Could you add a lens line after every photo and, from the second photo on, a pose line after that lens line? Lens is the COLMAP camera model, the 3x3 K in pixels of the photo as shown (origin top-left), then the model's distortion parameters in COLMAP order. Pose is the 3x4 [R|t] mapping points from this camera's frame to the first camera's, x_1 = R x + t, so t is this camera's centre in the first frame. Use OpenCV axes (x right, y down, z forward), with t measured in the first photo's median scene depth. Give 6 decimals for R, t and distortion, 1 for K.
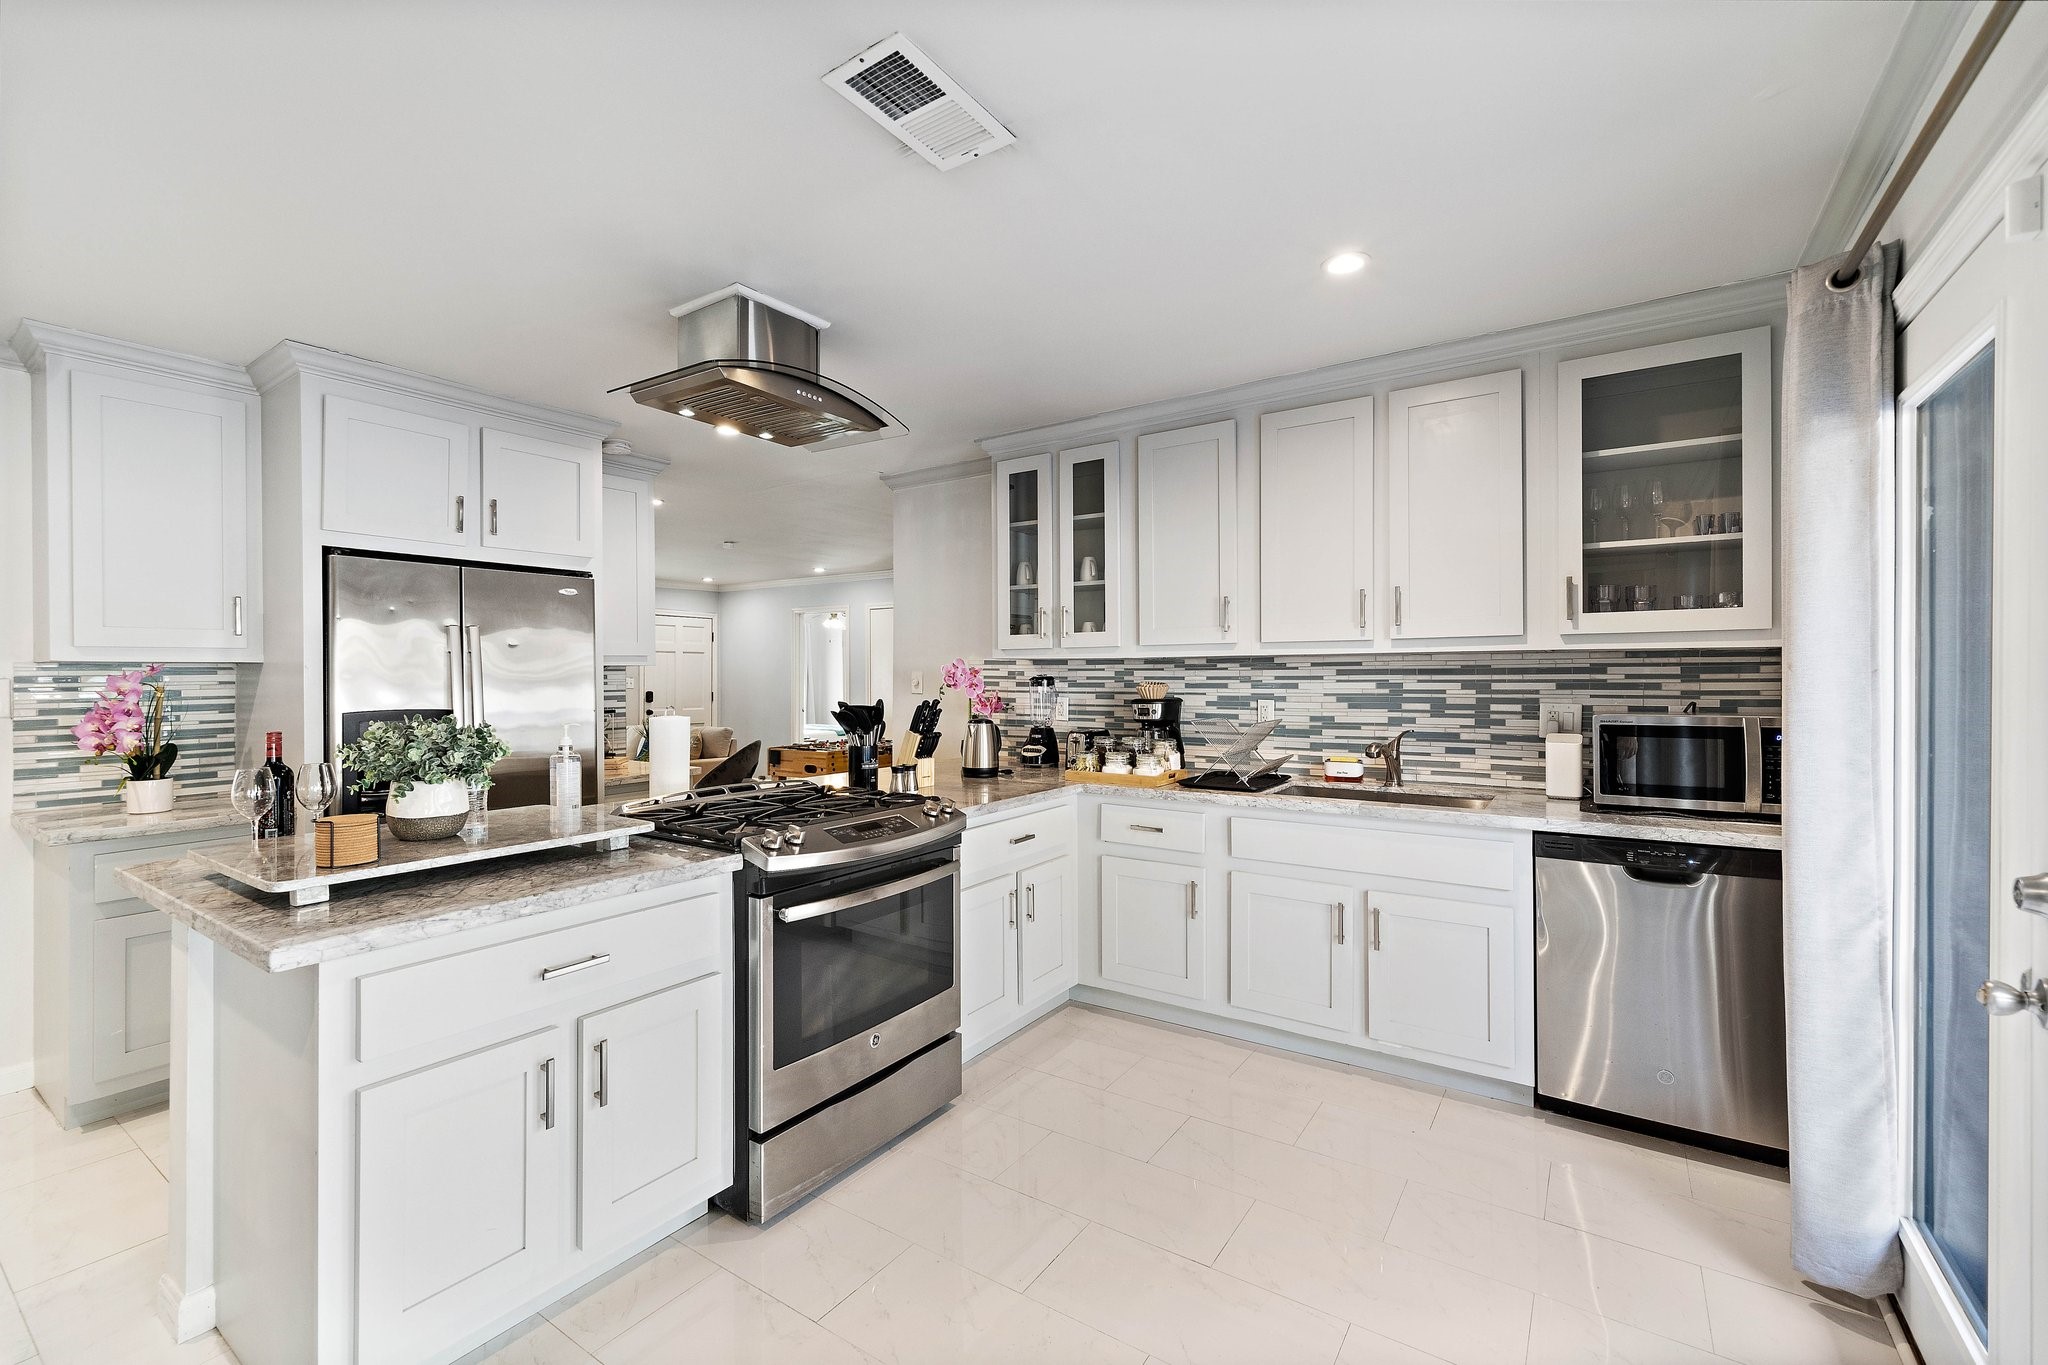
lens RADIAL K [[879.7, 0, 1016.8], [0, 879.7, 679.2], [0, 0, 1]] dist [0.001417, -0.000854]
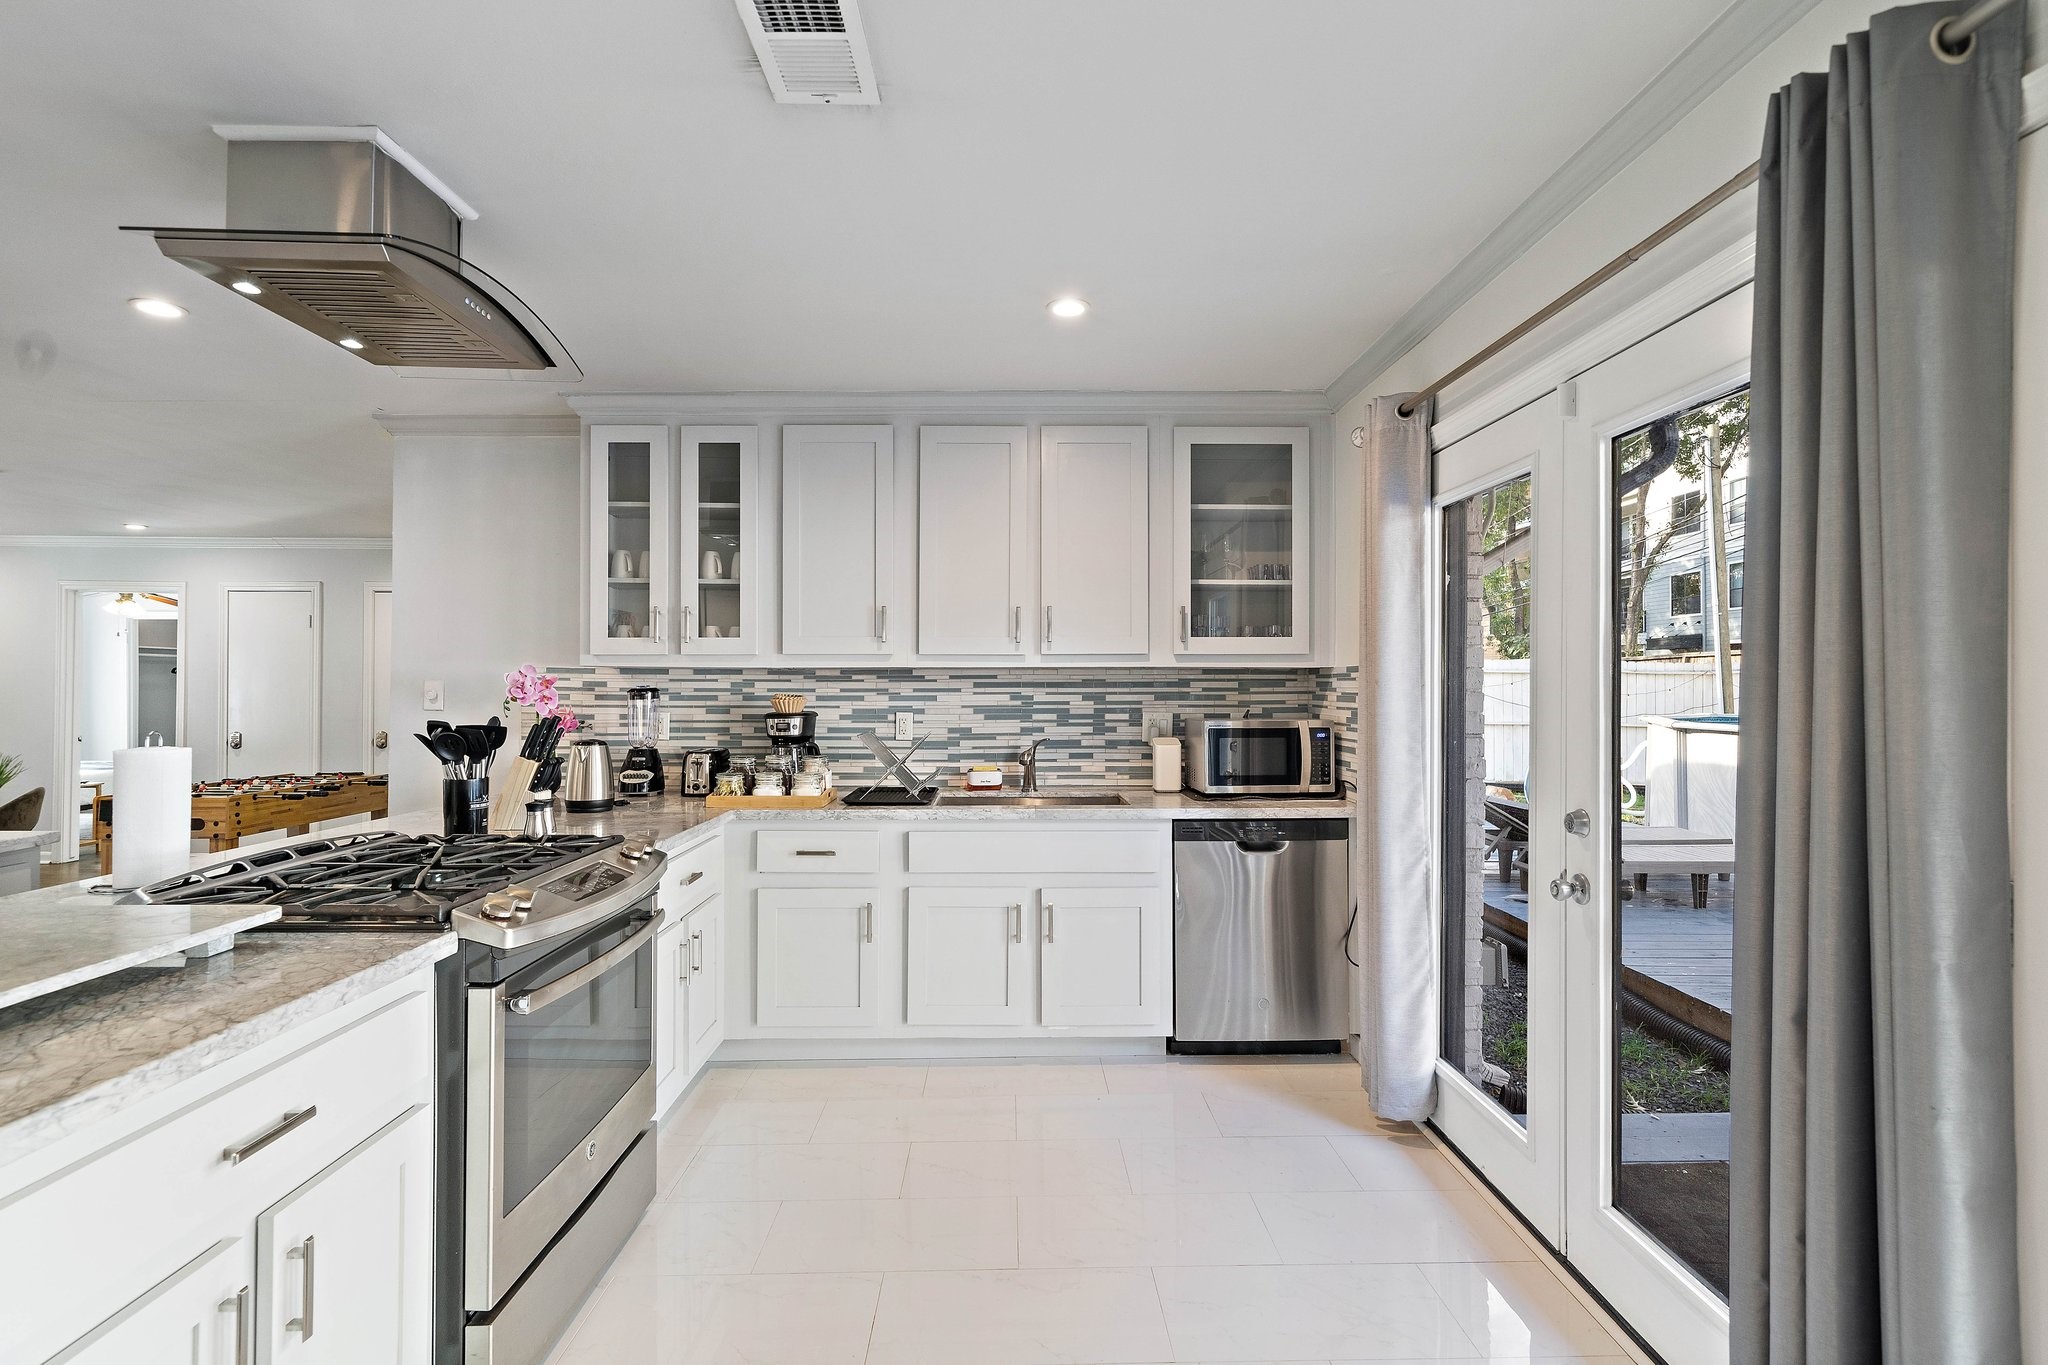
lens RADIAL K [[950.2, 0, 1026.4], [0, 950.2, 684.8], [0, 0, 1]] dist [0.003355, 0.000994]
pose [[0.811027, 0.005615, 0.584981, -0.289776], [-0.000679, 0.999962, -0.008656, 0.002141], [-0.585008, 0.006623, 0.811001, 0.068508]]
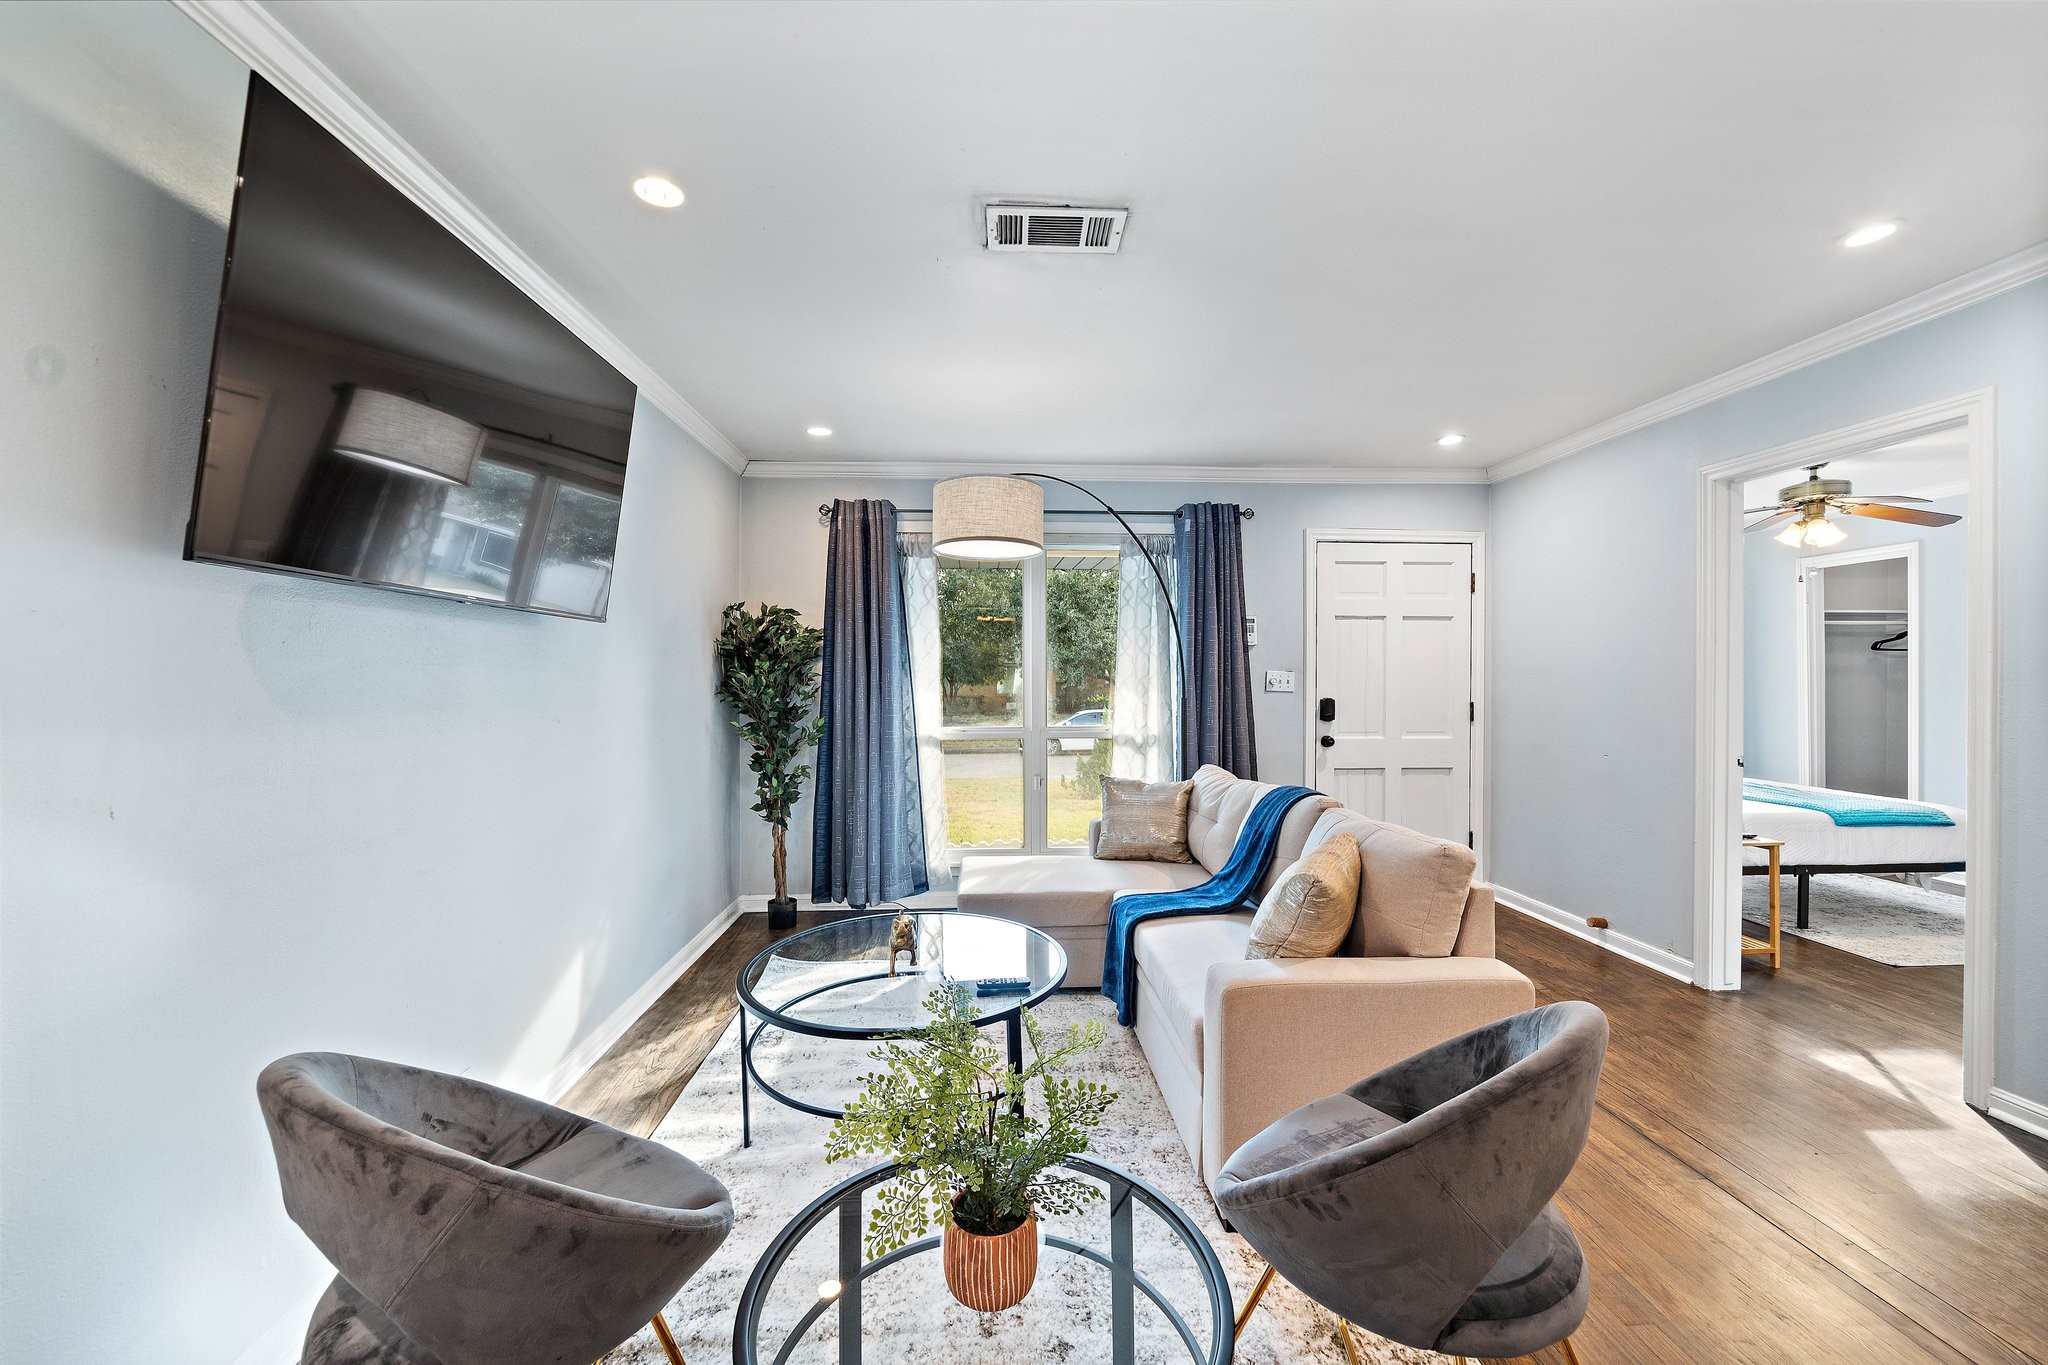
lens RADIAL K [[747.0, 0, 1024.4], [0, 747.0, 682.3], [0, 0, 1]] dist [-0.000976, 0.000042]
pose [[0.599452, 0.000695, -0.800411, -0.571806], [0.000816, 0.999999, 0.001479, 0.015420], [0.800411, -0.001540, 0.599450, 1.917300]]
